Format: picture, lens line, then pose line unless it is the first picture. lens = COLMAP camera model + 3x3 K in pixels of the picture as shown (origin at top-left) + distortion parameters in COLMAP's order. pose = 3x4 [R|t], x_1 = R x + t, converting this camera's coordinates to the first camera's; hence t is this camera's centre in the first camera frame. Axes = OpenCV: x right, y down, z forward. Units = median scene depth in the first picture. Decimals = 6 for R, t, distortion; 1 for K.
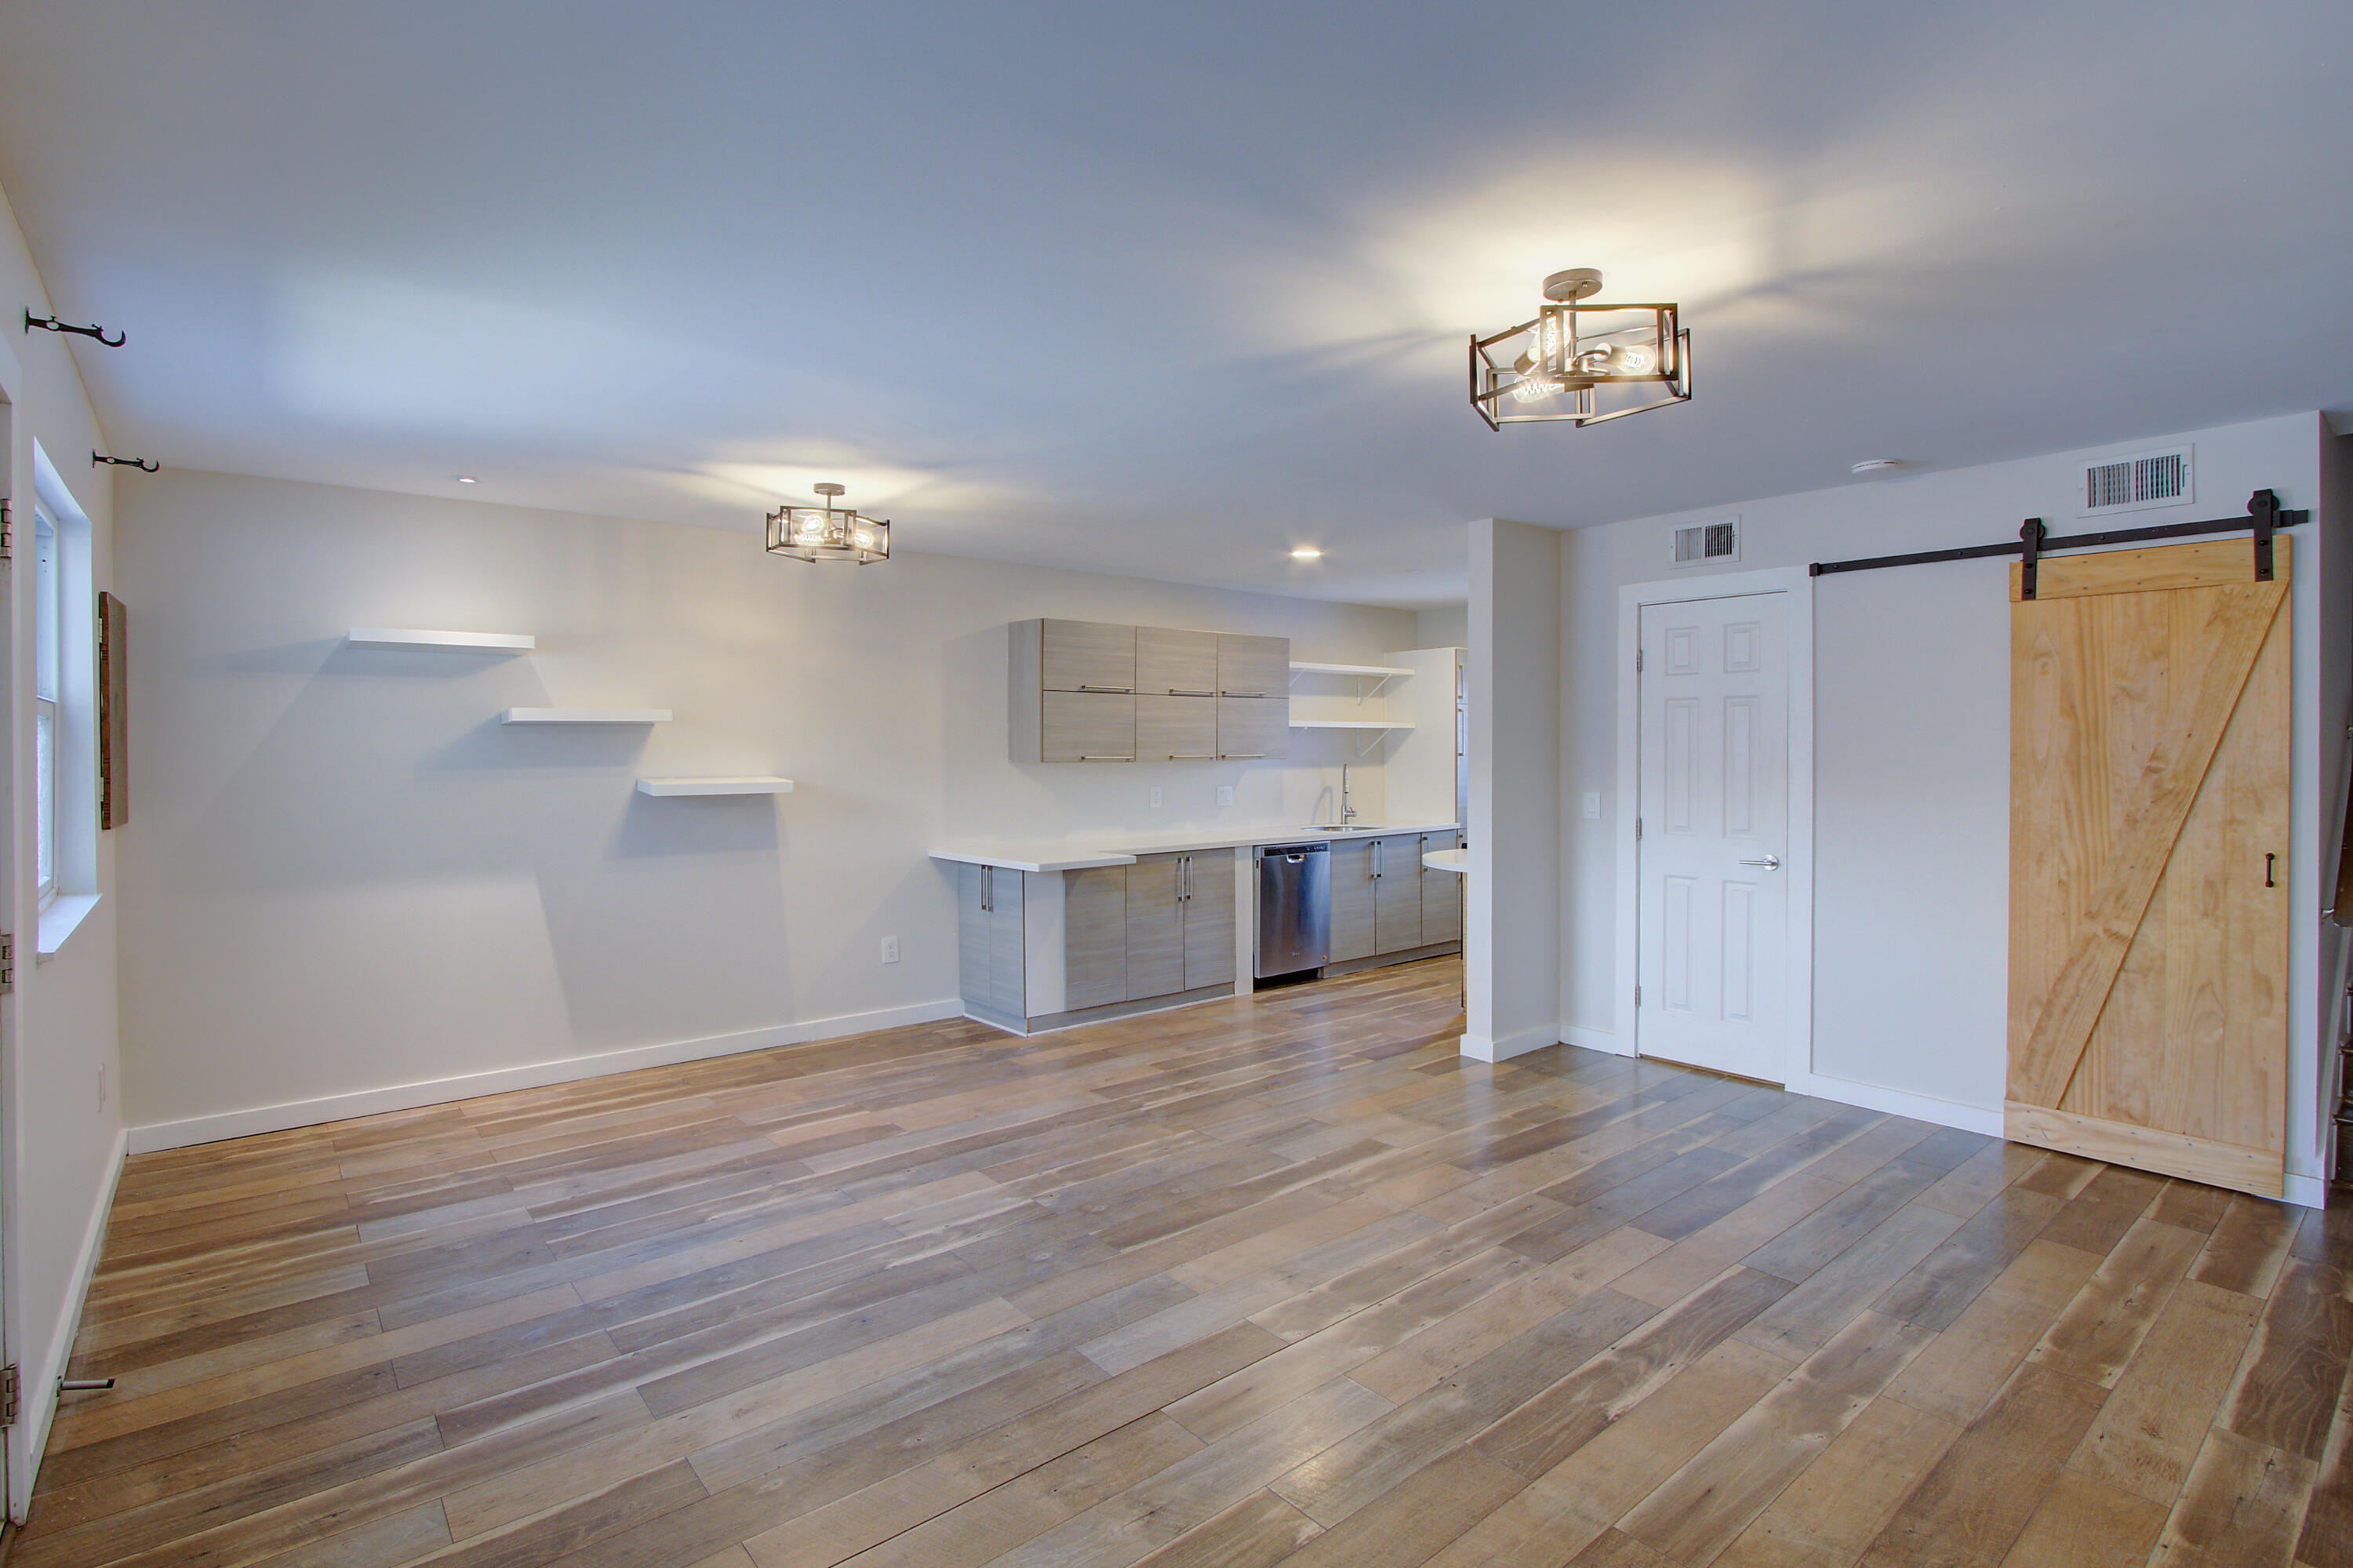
lens RADIAL K [[1084.7, 0, 1114.6], [0, 1084.7, 757.4], [0, 0, 1]] dist [-0.017161, 0.000574]
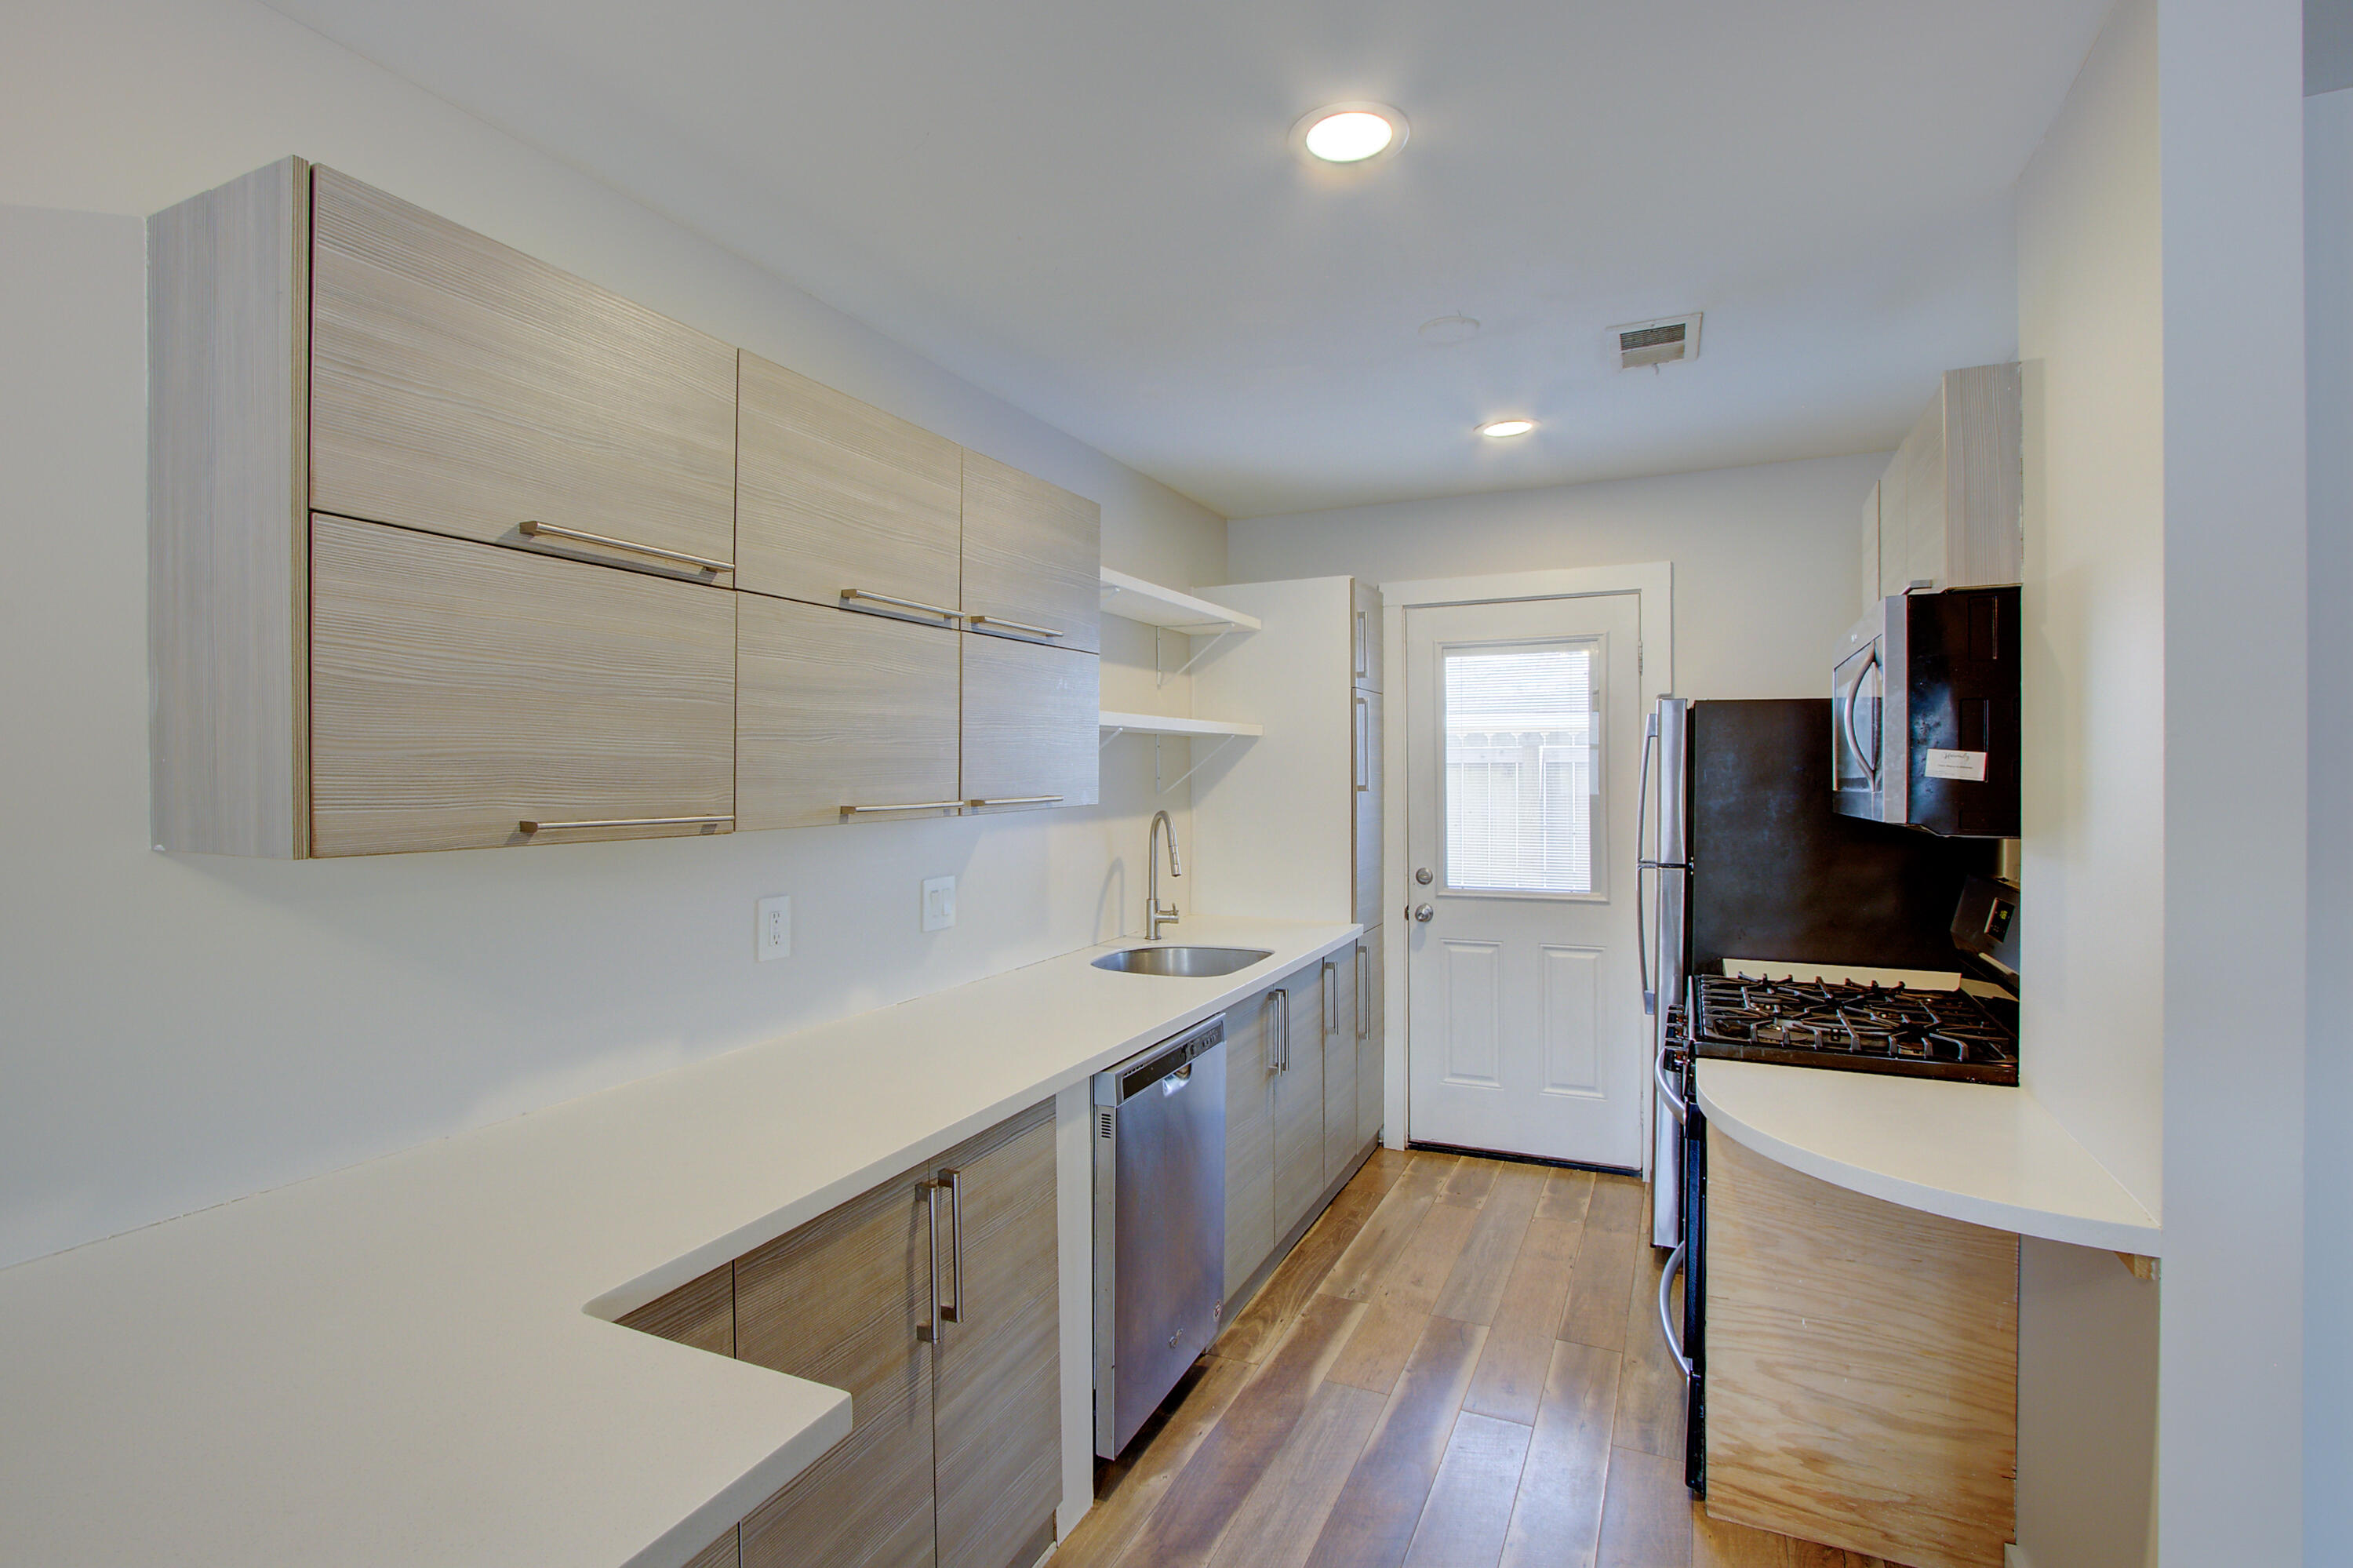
lens RADIAL K [[1142.5, 0, 1105.1], [0, 1142.5, 780.2], [0, 0, 1]] dist [-0.022176, 0.000491]
pose [[0.904896, -0.005895, 0.425593, -0.030119], [0.005997, 0.999981, 0.001101, -0.014868], [-0.425591, 0.001556, 0.904914, 1.124302]]
